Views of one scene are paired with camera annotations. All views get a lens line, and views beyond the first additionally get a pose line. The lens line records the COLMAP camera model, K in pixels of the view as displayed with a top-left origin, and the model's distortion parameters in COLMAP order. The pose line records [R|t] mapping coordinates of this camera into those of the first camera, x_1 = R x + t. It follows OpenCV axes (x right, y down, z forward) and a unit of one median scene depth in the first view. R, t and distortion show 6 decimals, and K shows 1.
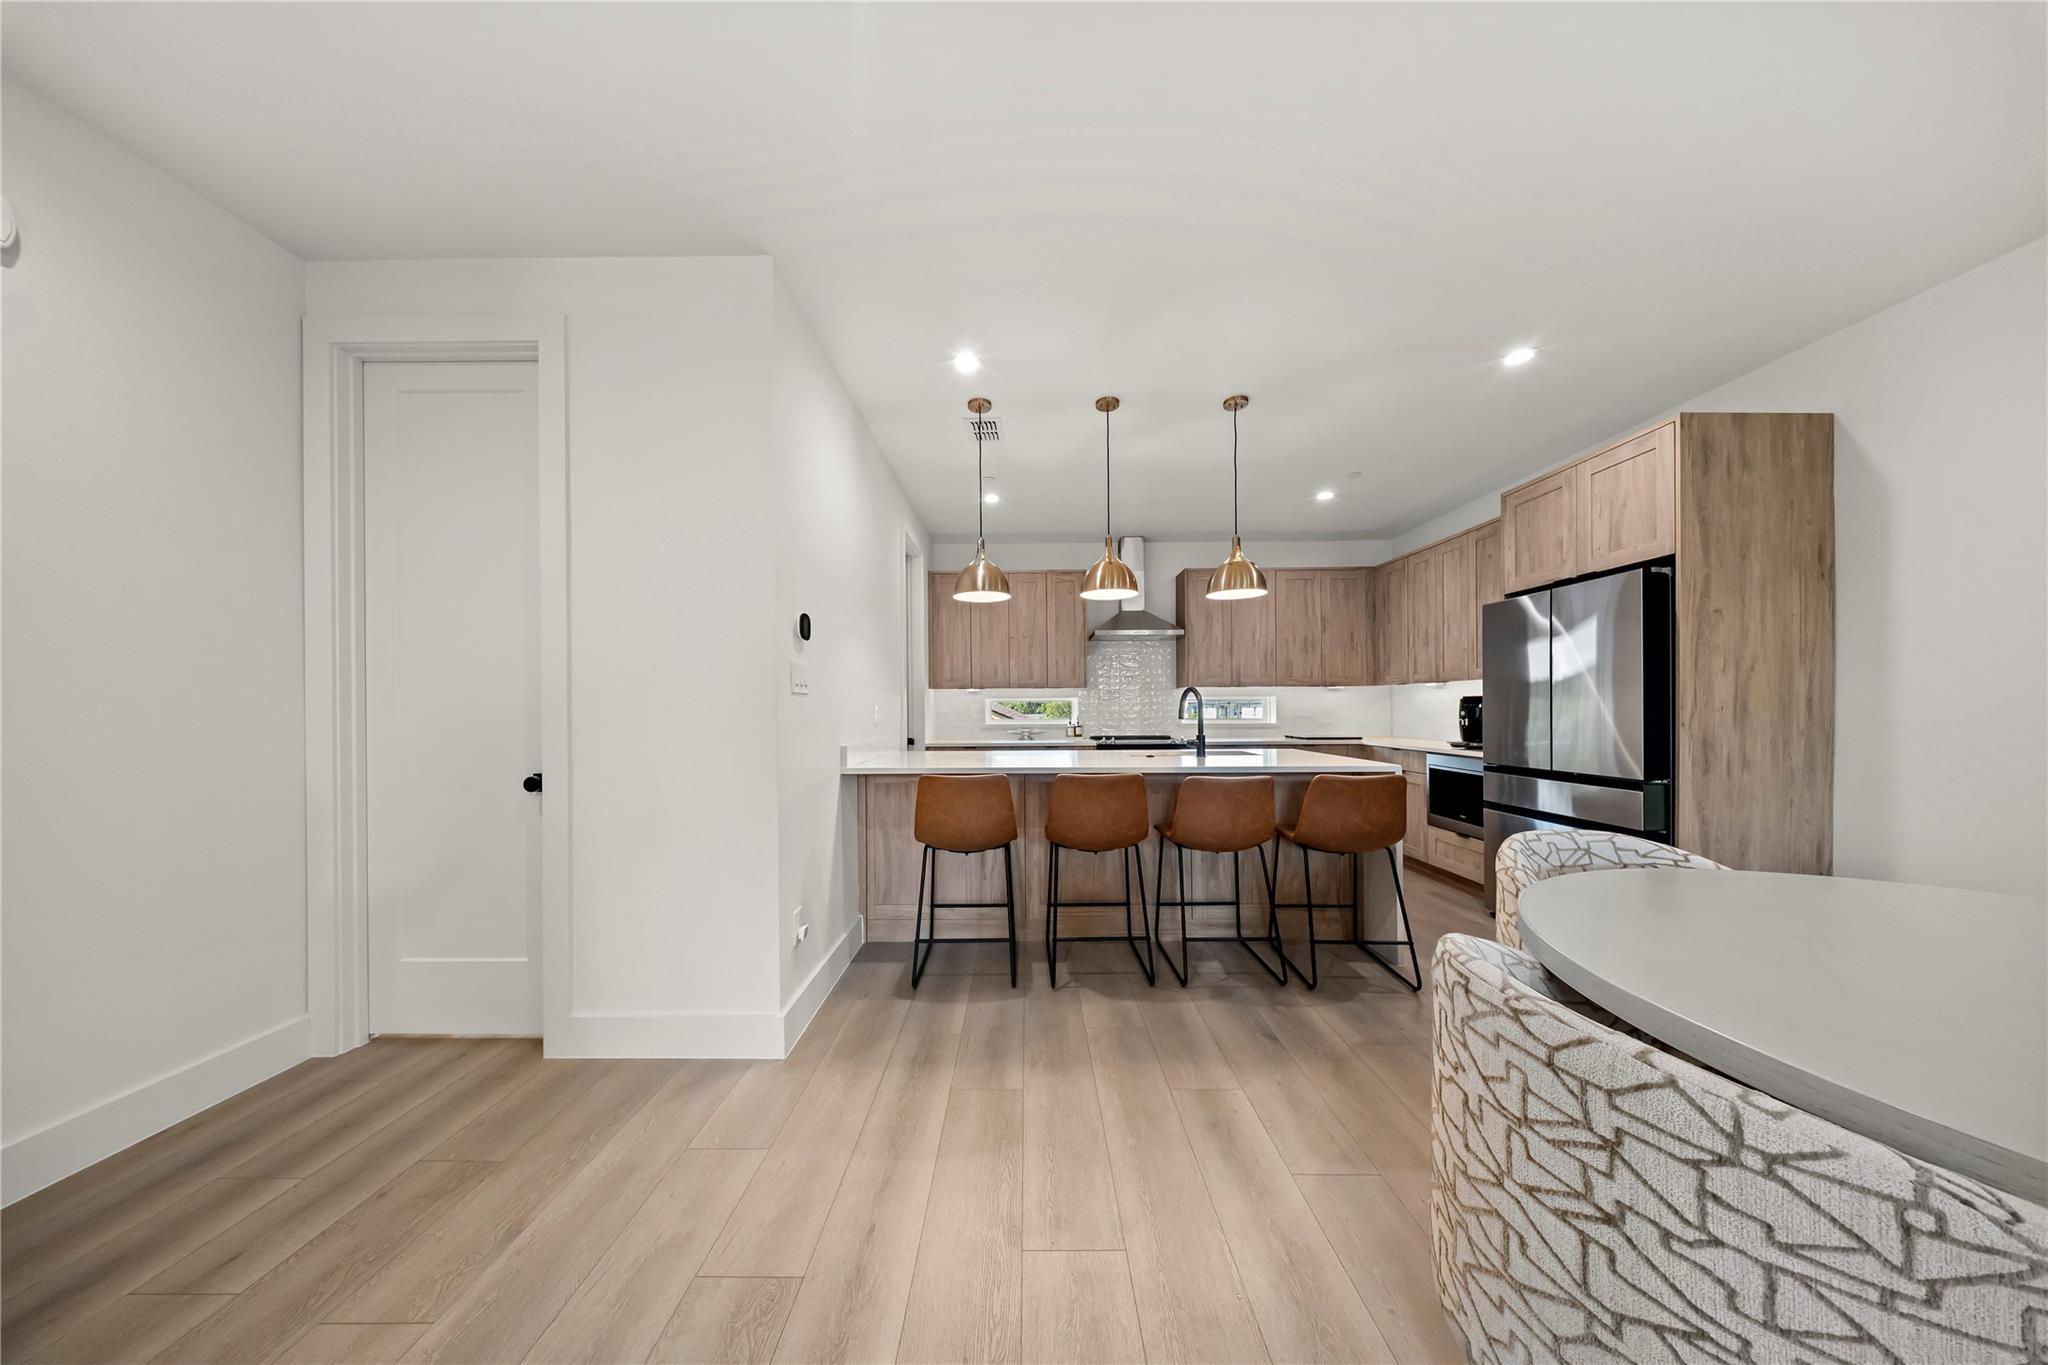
lens RADIAL K [[610.0, 0, 1012.2], [0, 610.0, 709.3], [0, 0, 1]] dist [-0.001360, -0.000371]
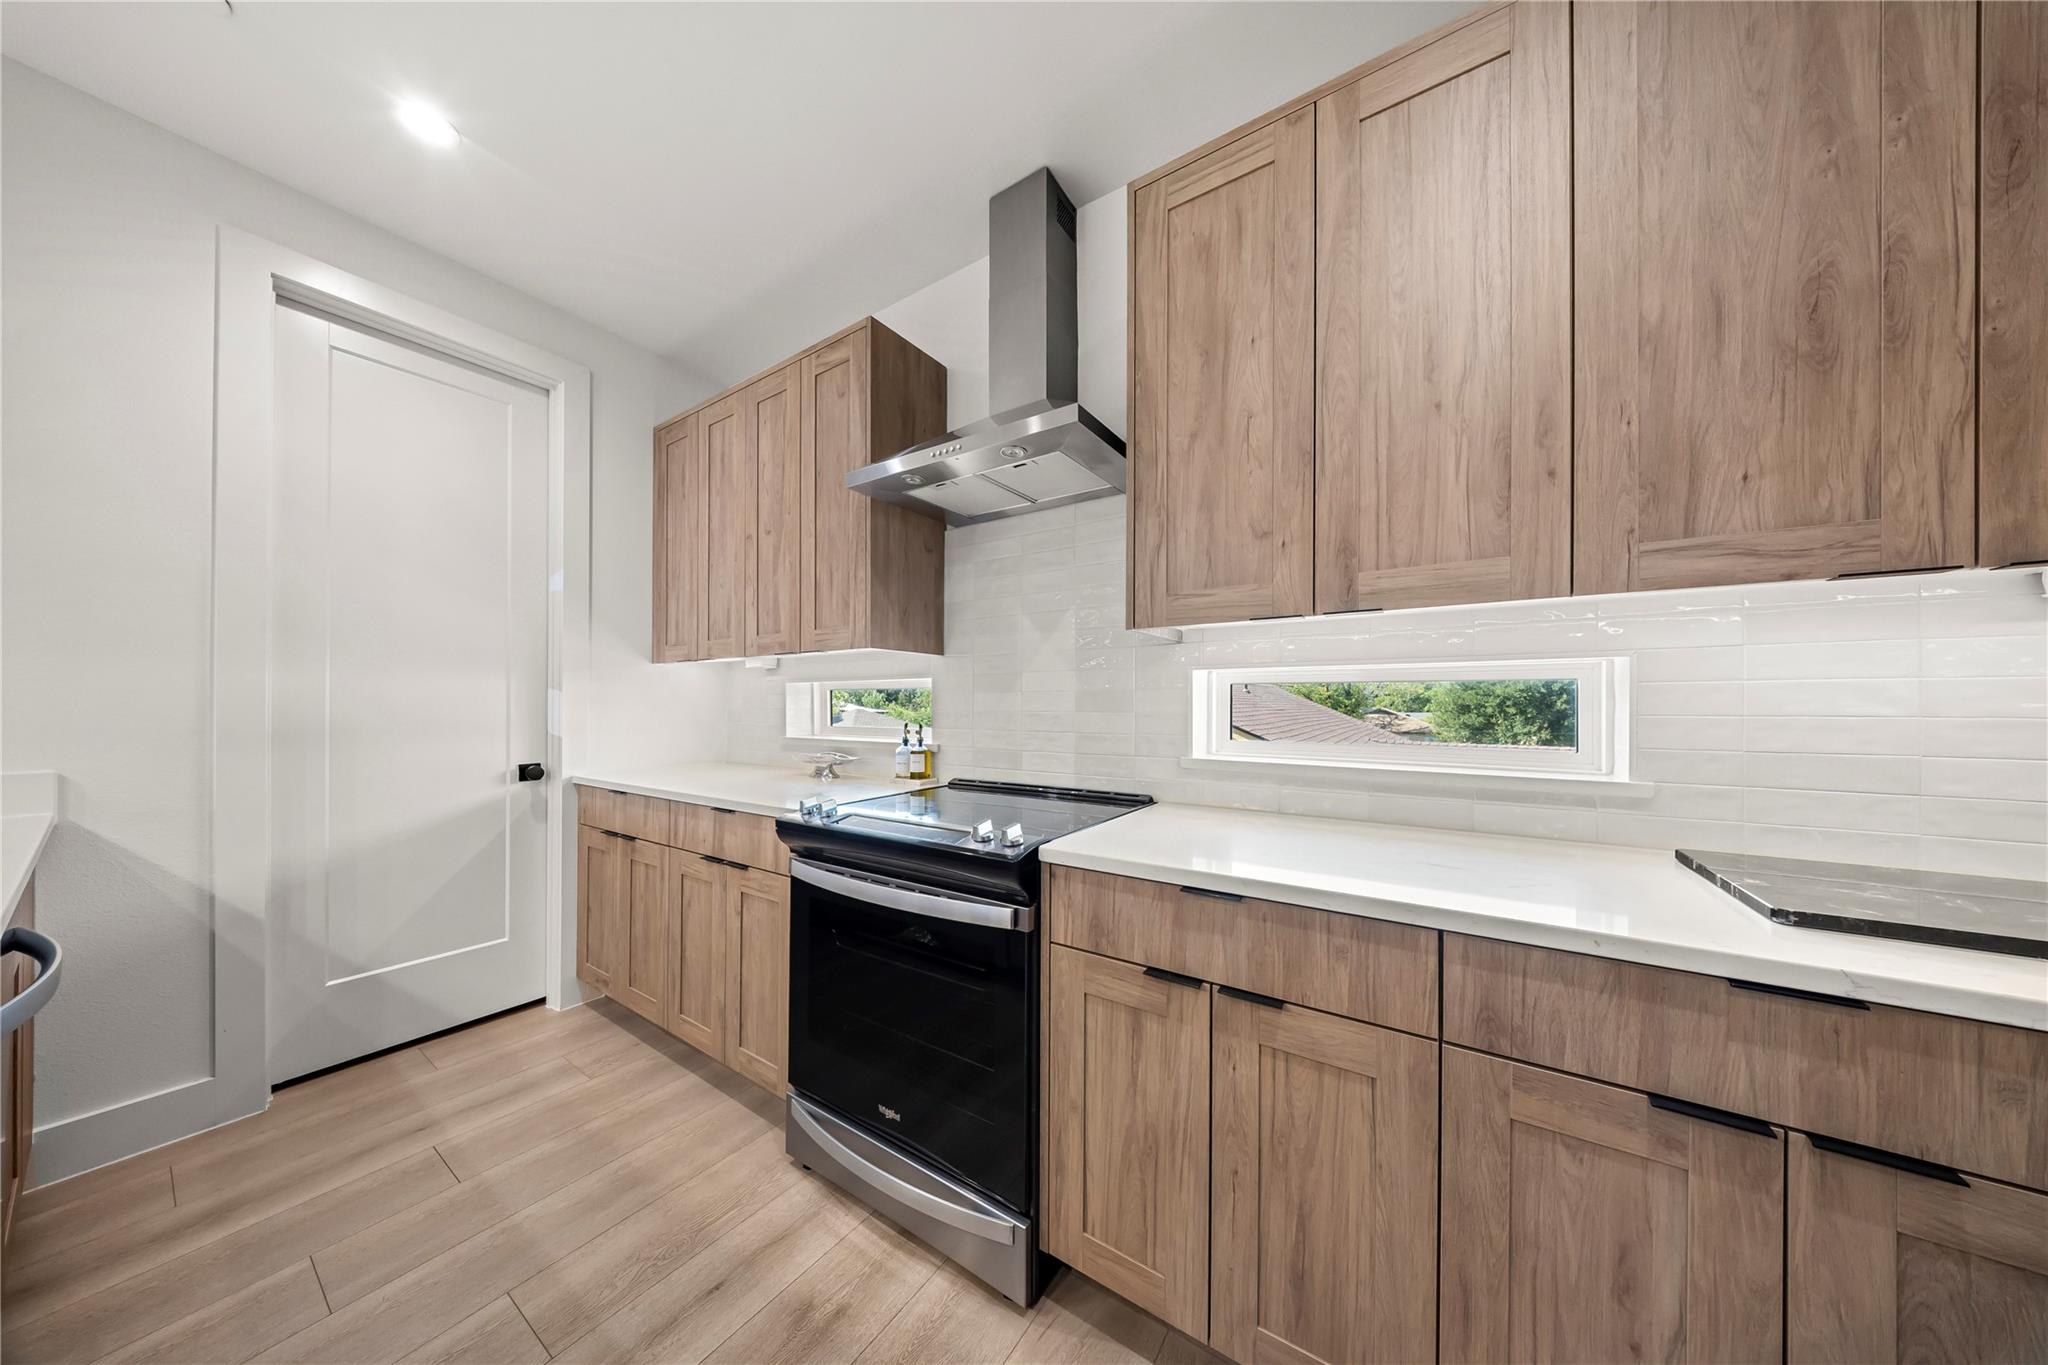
lens RADIAL K [[610.0, 0, 1011.2], [0, 610.0, 707.1], [0, 0, 1]] dist [-0.001360, -0.000371]
pose [[0.842683, 0.010115, -0.538314, 0.629190], [-0.007636, 0.999947, 0.006837, -0.005498], [0.538355, -0.001651, 0.842716, 1.213713]]
